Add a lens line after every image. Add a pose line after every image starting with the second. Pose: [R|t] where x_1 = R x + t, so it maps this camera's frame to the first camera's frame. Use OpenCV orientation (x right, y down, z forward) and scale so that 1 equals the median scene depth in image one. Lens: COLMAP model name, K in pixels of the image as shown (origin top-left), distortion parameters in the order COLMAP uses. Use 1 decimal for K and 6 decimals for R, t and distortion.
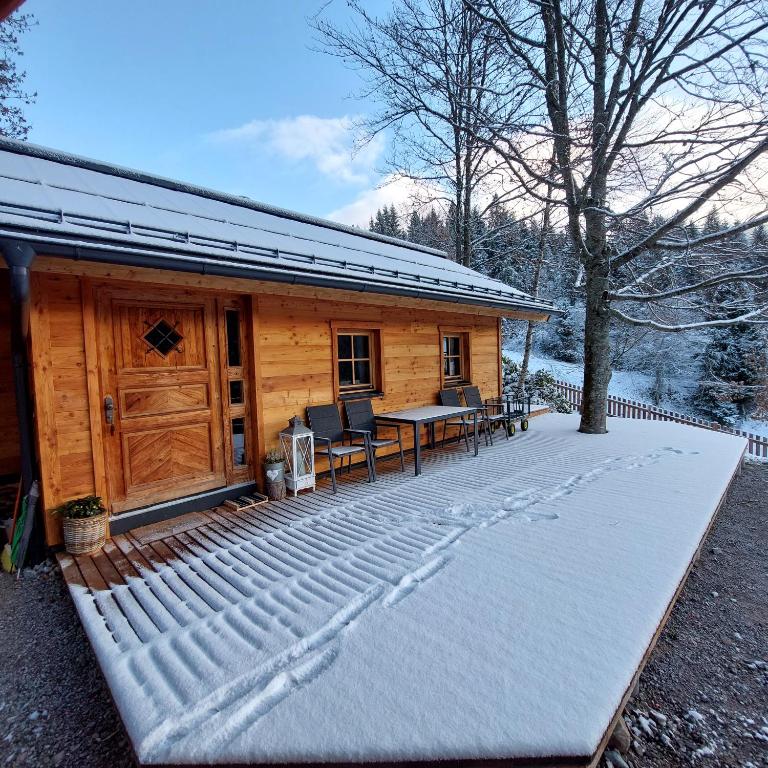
lens RADIAL K [[419.6, 0, 384.0], [0, 419.6, 384.0], [0, 0, 1]] dist [-0.004356, -0.002216]
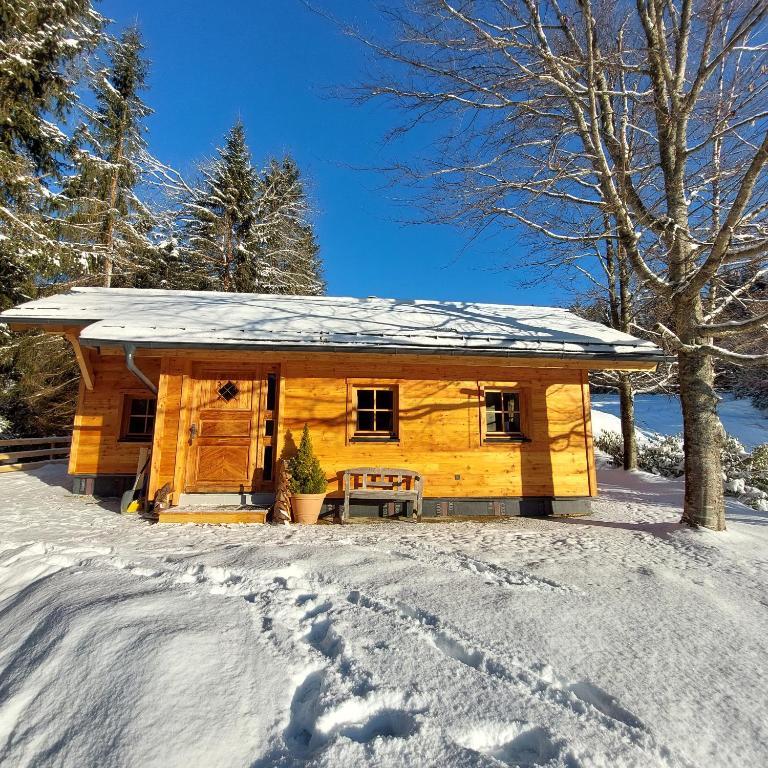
lens RADIAL K [[419.6, 0, 384.0], [0, 419.6, 384.0], [0, 0, 1]] dist [-0.004356, -0.002216]
pose [[0.758566, -0.058022, -0.649008, 0.737016], [-0.072092, 0.982439, -0.172093, 0.074272], [0.647596, 0.177332, 0.741062, 0.114432]]
